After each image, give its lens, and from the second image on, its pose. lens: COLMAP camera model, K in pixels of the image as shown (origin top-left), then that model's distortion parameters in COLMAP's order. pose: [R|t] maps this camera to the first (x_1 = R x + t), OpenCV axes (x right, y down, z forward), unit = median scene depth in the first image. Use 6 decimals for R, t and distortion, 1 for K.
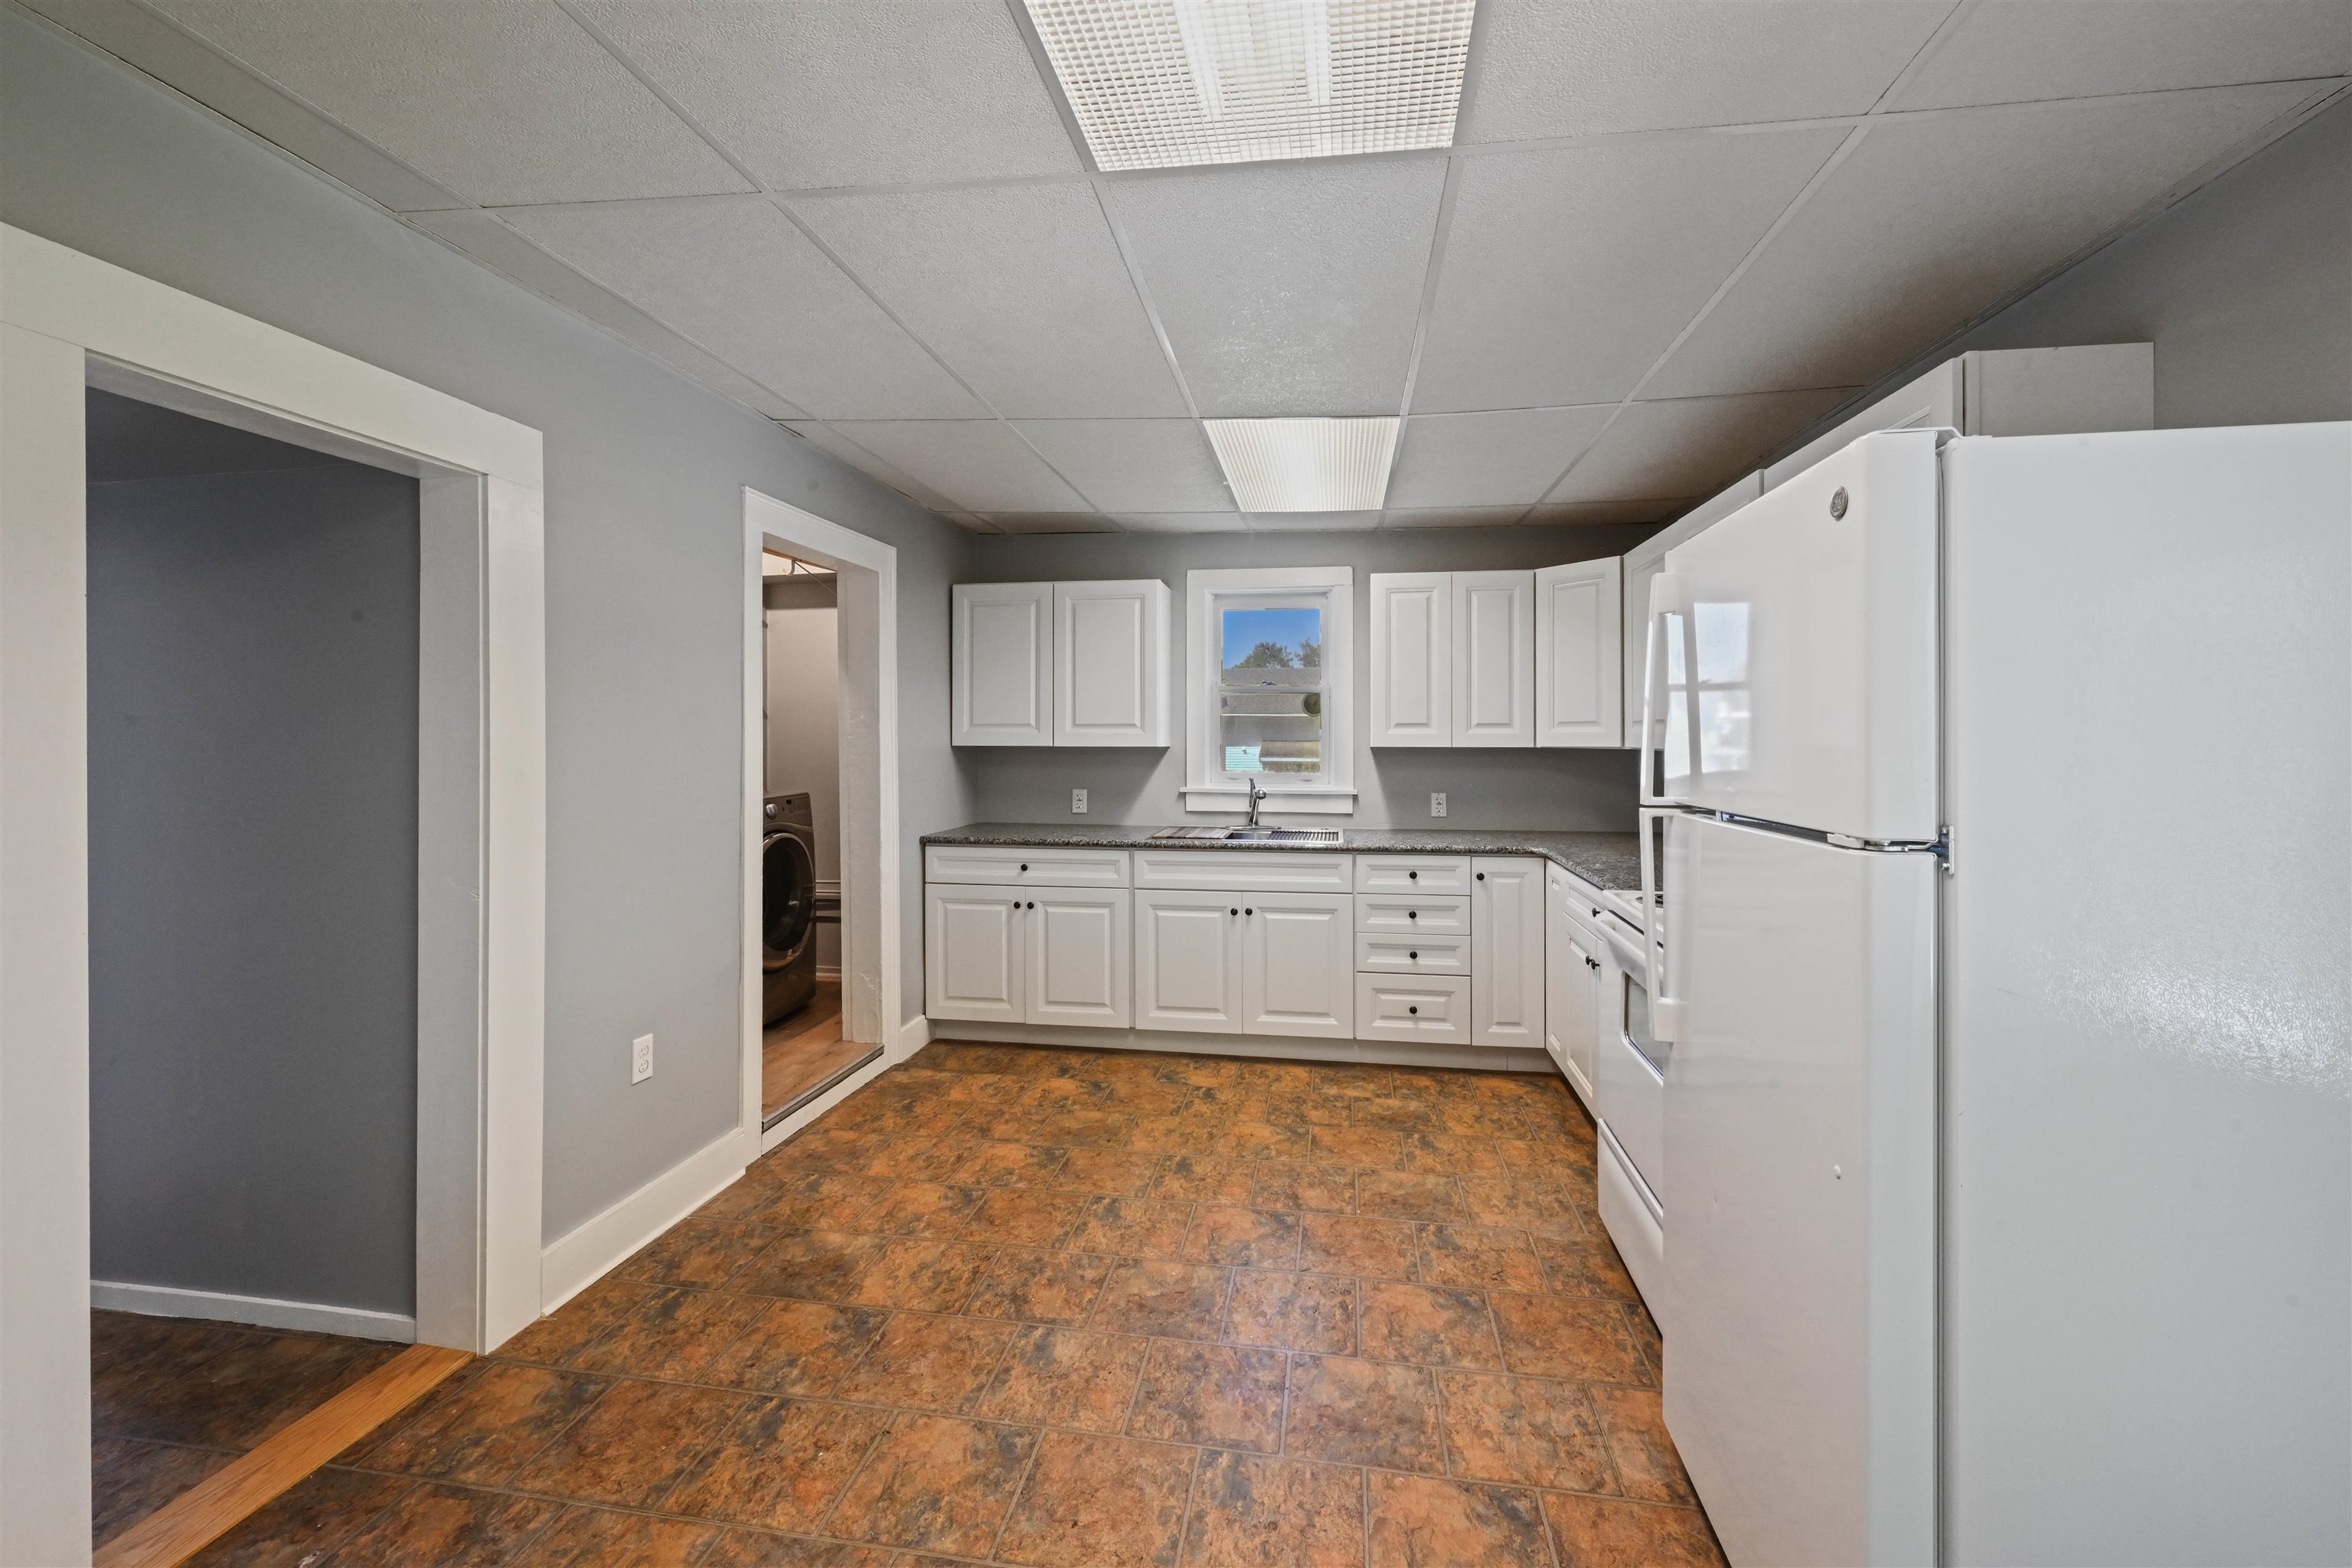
lens RADIAL K [[942.8, 0, 1197.5], [0, 942.8, 742.3], [0, 0, 1]] dist [0.001082, 0.000033]
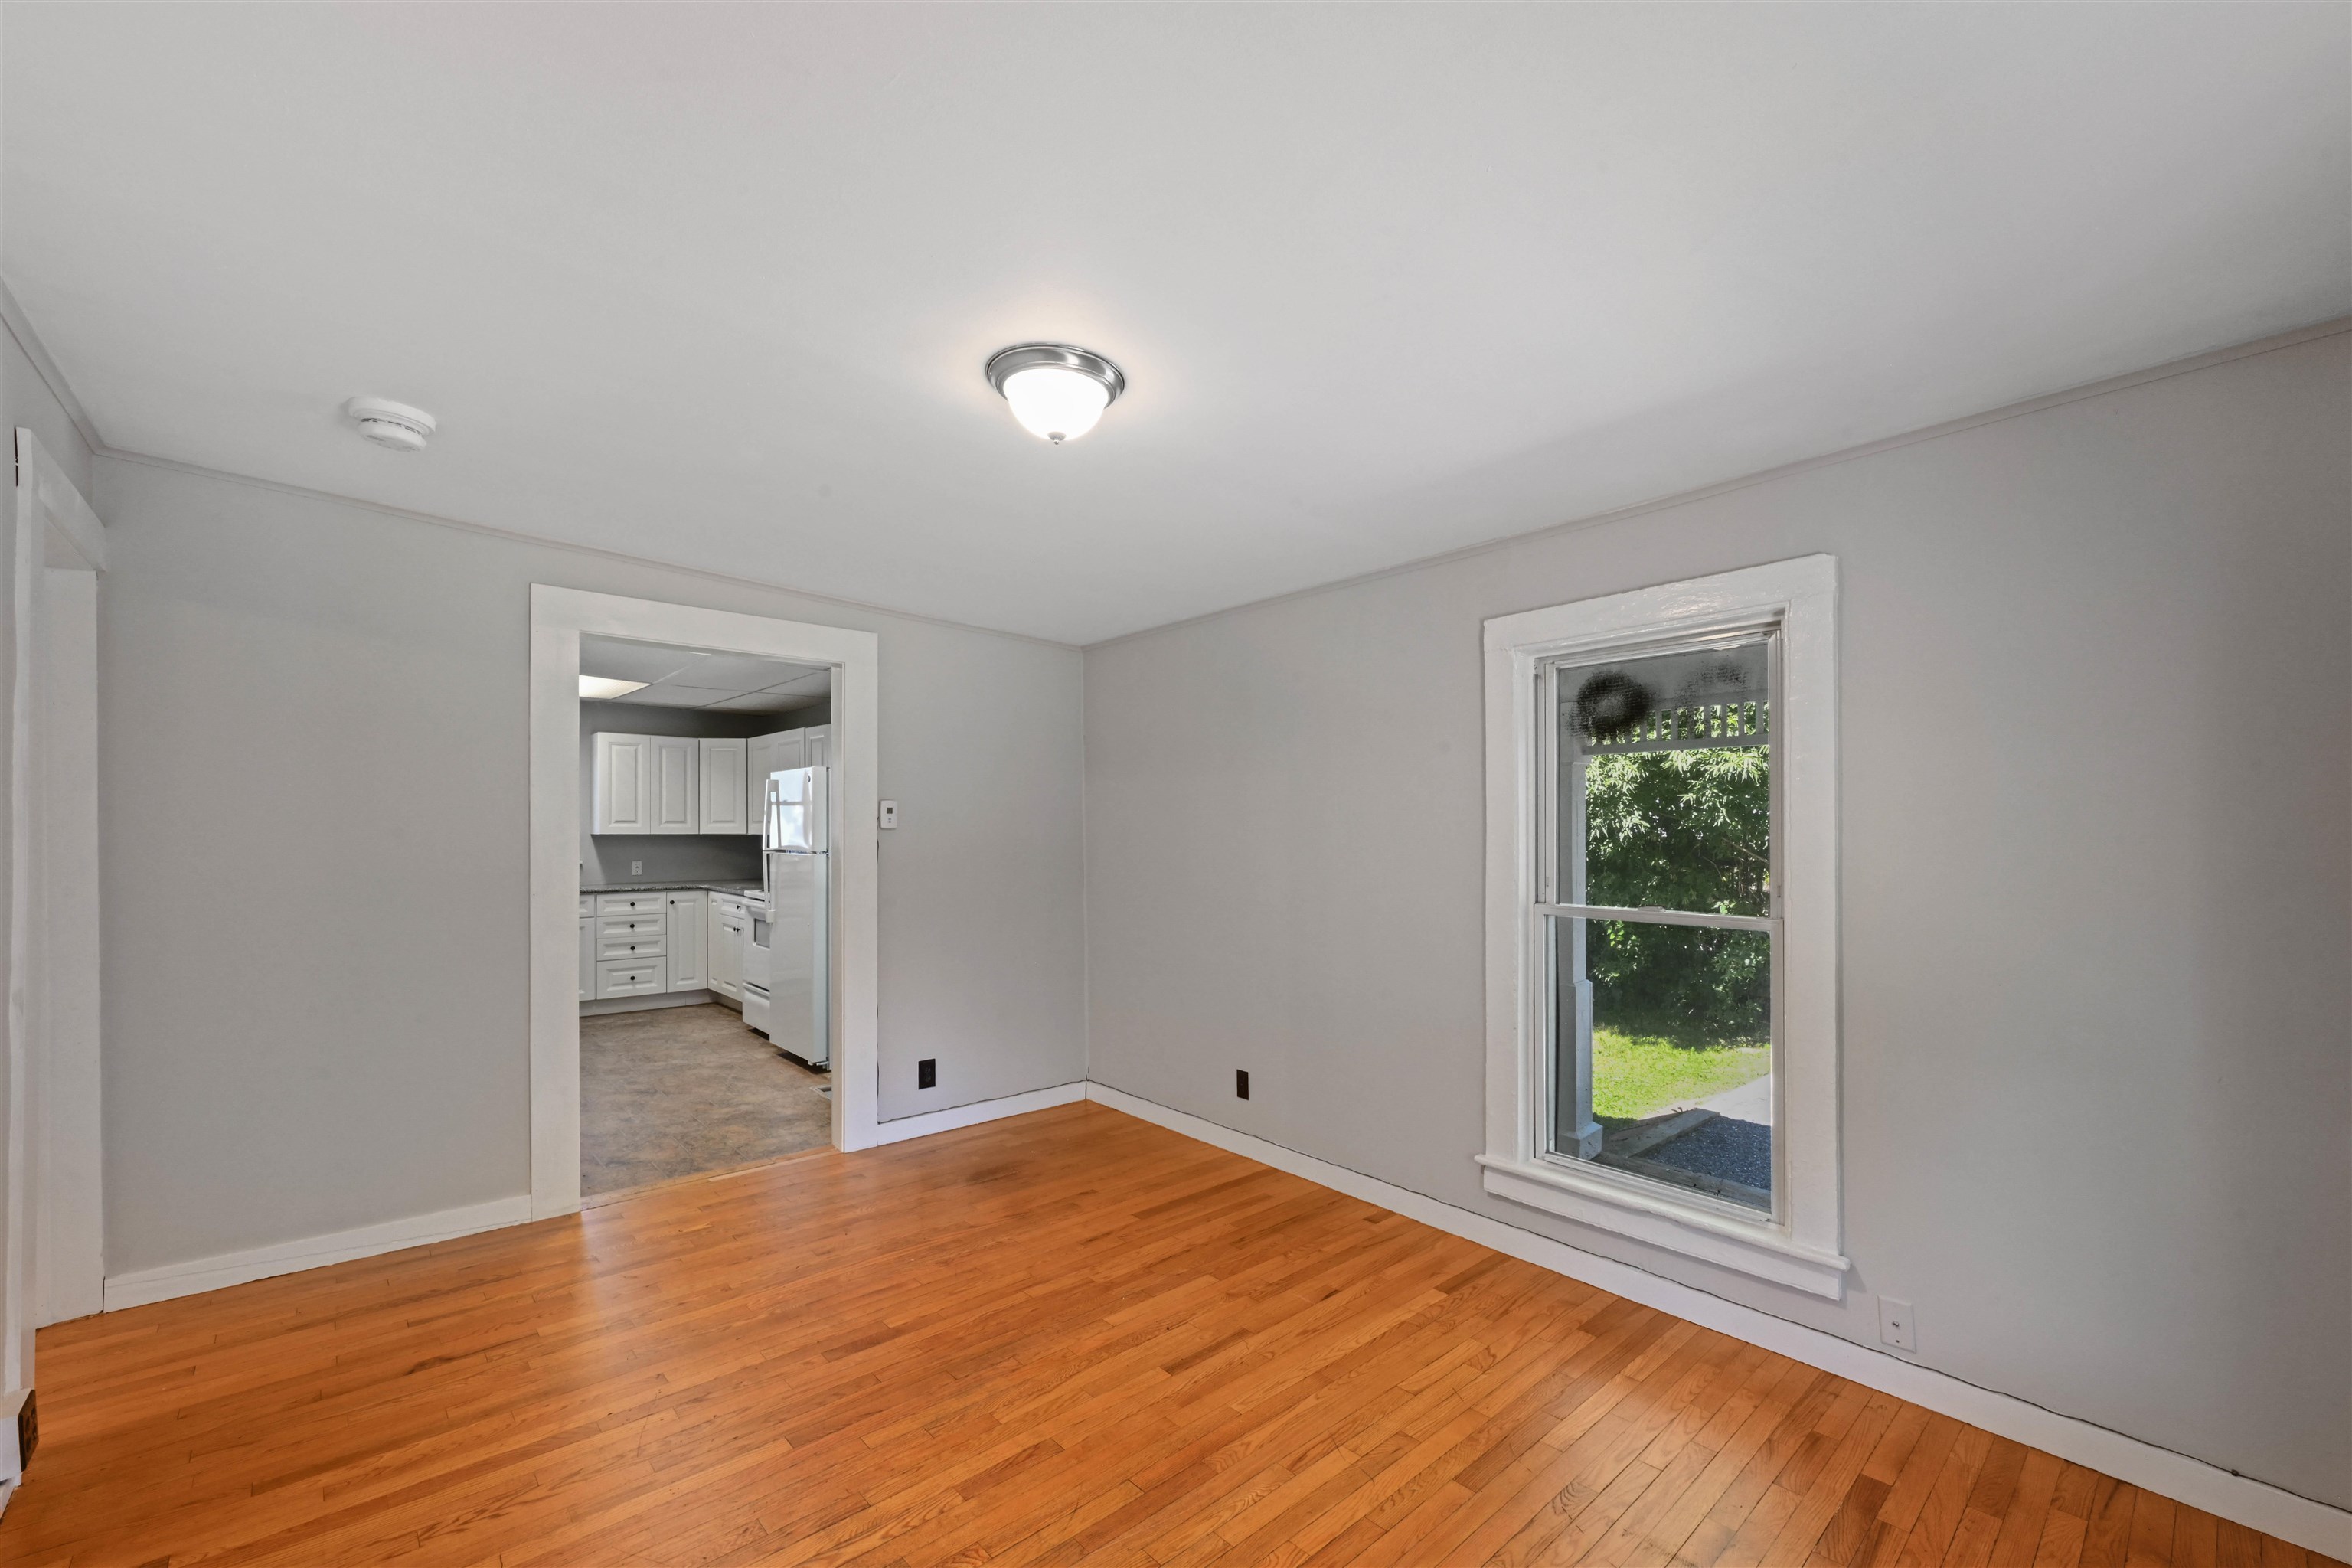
lens RADIAL K [[975.5, 0, 1201.6], [0, 975.5, 834.3], [0, 0, 1]] dist [-0.000292, -0.000054]
pose [[0.632556, -0.003463, 0.774507, -0.522434], [0.002361, 0.999994, 0.002544, 0.003585], [-0.774511, 0.000219, 0.632560, -1.018551]]
